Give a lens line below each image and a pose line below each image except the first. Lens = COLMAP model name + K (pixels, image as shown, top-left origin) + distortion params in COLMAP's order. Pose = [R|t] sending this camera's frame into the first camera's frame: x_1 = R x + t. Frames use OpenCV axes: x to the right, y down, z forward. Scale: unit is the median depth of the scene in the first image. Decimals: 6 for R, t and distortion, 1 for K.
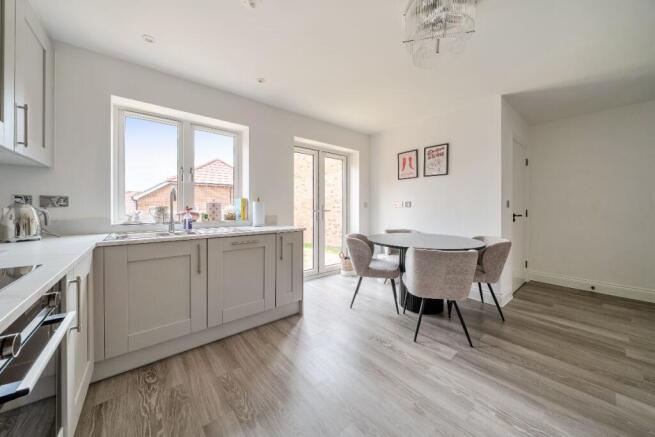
lens RADIAL K [[226.7, 0, 322.4], [0, 226.7, 208.3], [0, 0, 1]] dist [-0.001459, -0.000098]
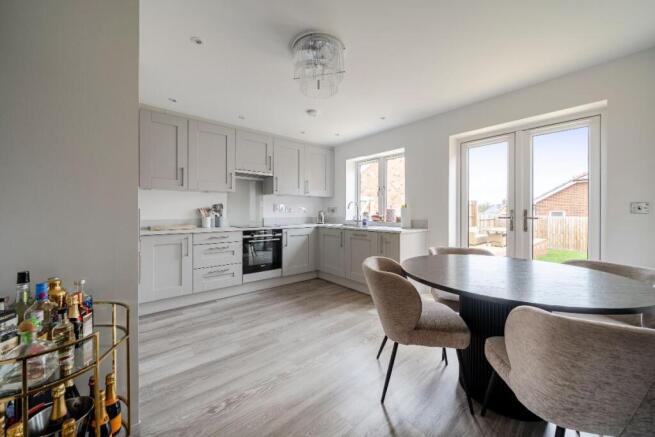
lens RADIAL K [[240.1, 0, 325.6], [0, 240.1, 213.5], [0, 0, 1]] dist [0.000245, 0.000009]
pose [[0.016318, 0.003575, -0.999860, 1.454922], [-0.005913, 0.999976, 0.003479, -0.001098], [0.999849, 0.005855, 0.016339, 0.814209]]
